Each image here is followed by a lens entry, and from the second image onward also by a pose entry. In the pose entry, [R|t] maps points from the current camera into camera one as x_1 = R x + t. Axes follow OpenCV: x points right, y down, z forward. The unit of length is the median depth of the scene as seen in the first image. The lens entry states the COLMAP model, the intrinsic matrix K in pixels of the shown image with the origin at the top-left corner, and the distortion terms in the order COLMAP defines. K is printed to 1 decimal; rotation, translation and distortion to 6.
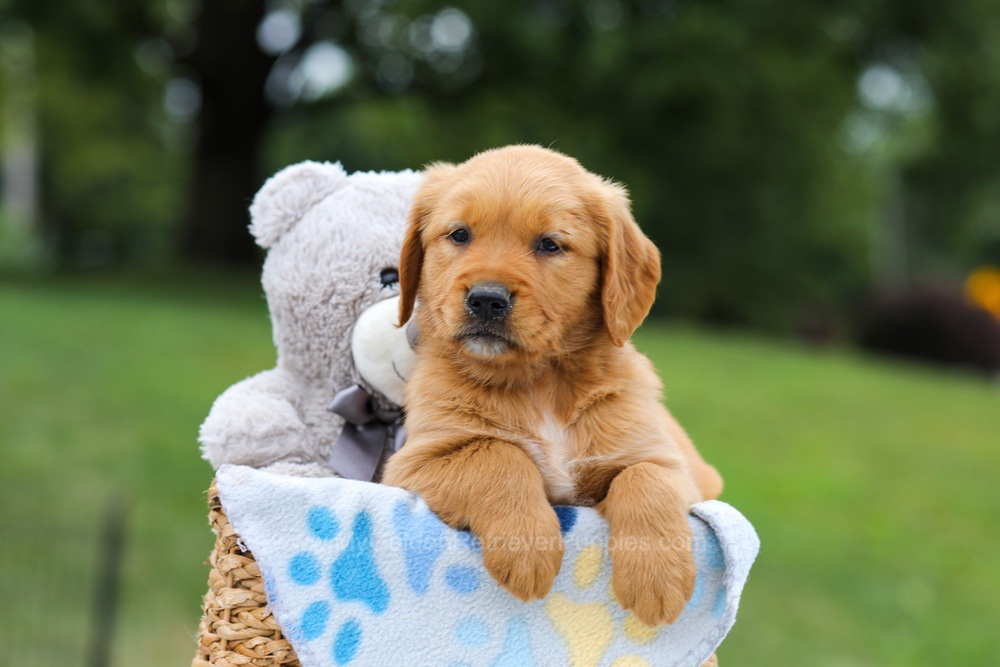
lens RADIAL K [[3158.9, 0, 500.0], [0, 3158.9, 333.5], [0, 0, 1]] dist [-0.099914, 1.348249]
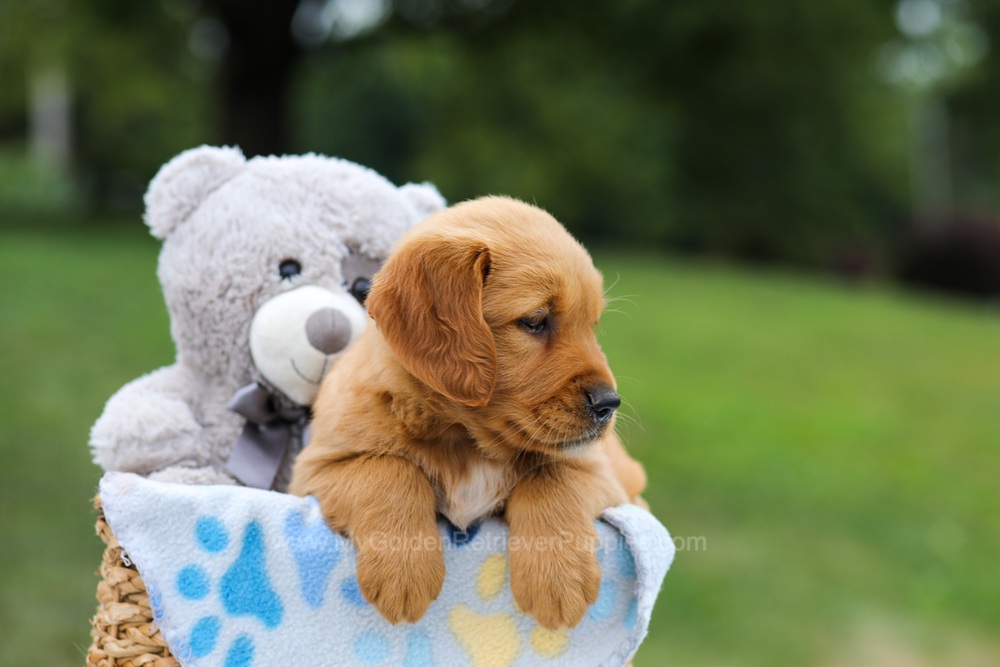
lens RADIAL K [[3158.9, 0, 500.0], [0, 3158.9, 333.5], [0, 0, 1]] dist [-0.099914, 1.348249]
pose [[0.999762, -0.013611, -0.017047, 0.044925], [0.013981, 0.999665, 0.021786, -0.018464], [0.016745, -0.022020, 0.999617, 0.053555]]
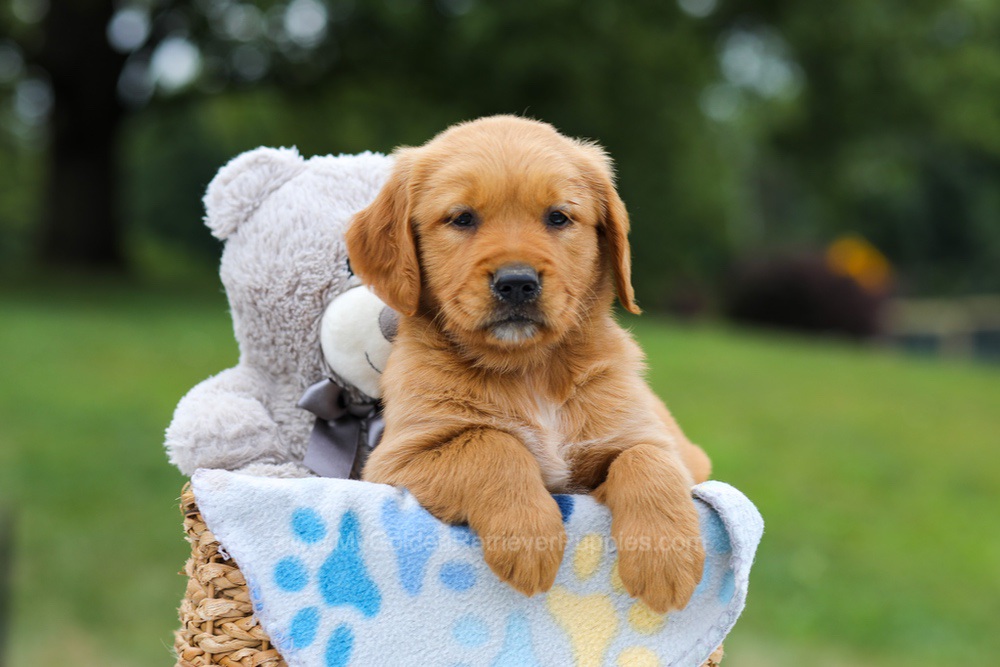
lens RADIAL K [[3158.9, 0, 500.0], [0, 3158.9, 333.5], [0, 0, 1]] dist [-0.099914, 1.348249]
pose [[0.997668, -0.047686, 0.048824, -0.039820], [0.047505, 0.998859, 0.004854, 0.000489], [-0.049000, -0.002524, 0.998796, 0.045474]]
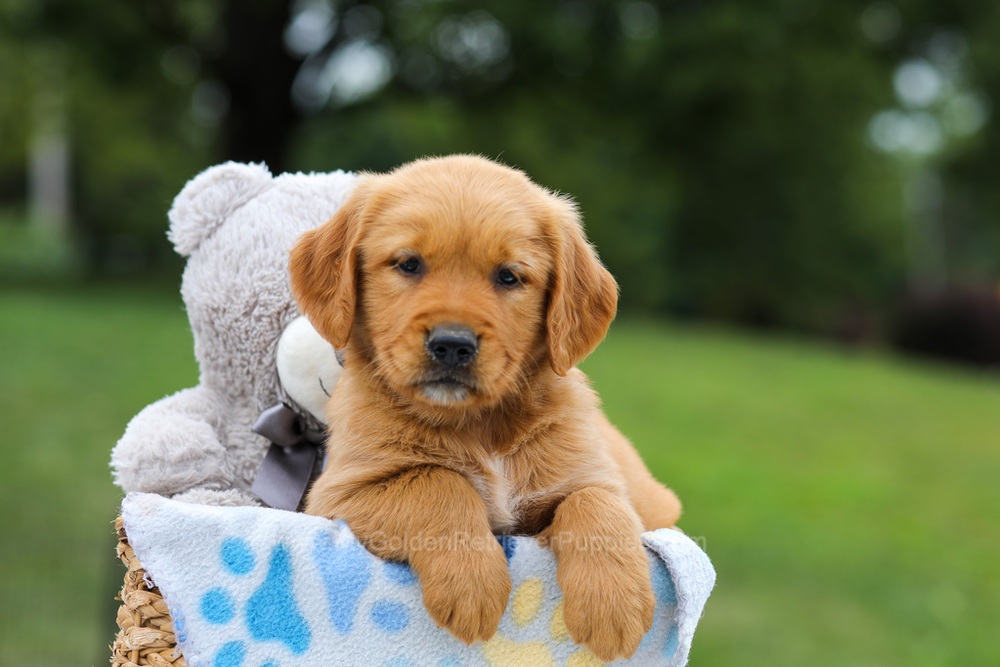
lens RADIAL K [[3158.9, 0, 500.0], [0, 3158.9, 333.5], [0, 0, 1]] dist [-0.099914, 1.348249]
pose [[0.999884, -0.006600, -0.013708, 0.031413], [0.006590, 0.999978, -0.000734, -0.003171], [0.013712, 0.000643, 0.999906, 0.080707]]
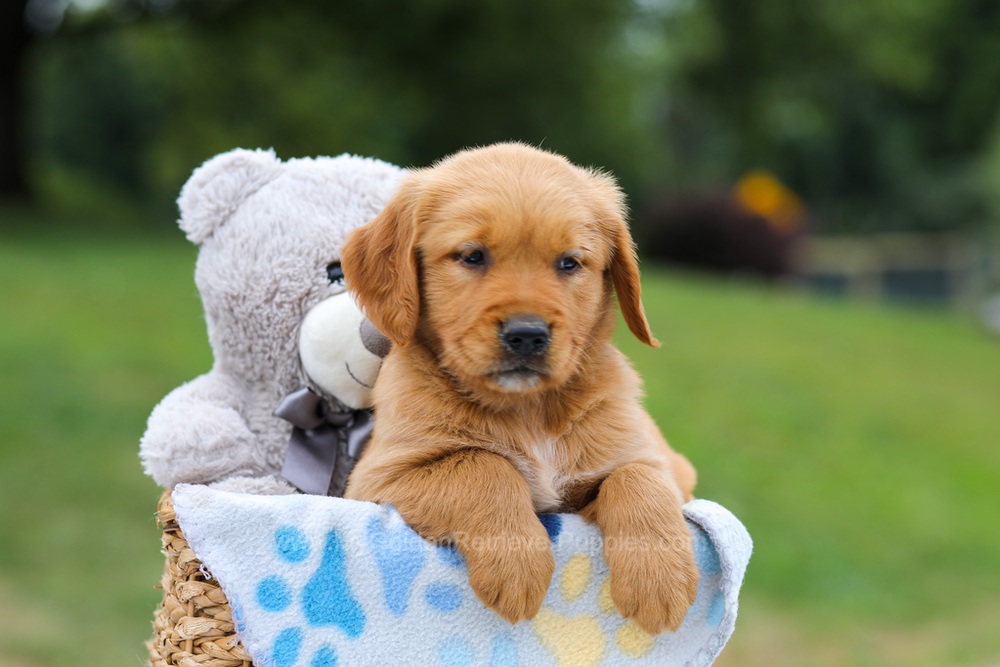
lens RADIAL K [[3158.9, 0, 500.0], [0, 3158.9, 333.5], [0, 0, 1]] dist [-0.099914, 1.348249]
pose [[0.995714, -0.039980, 0.083400, -0.066293], [0.037434, 0.998790, 0.031881, -0.027891], [-0.084573, -0.028623, 0.996006, 0.065025]]
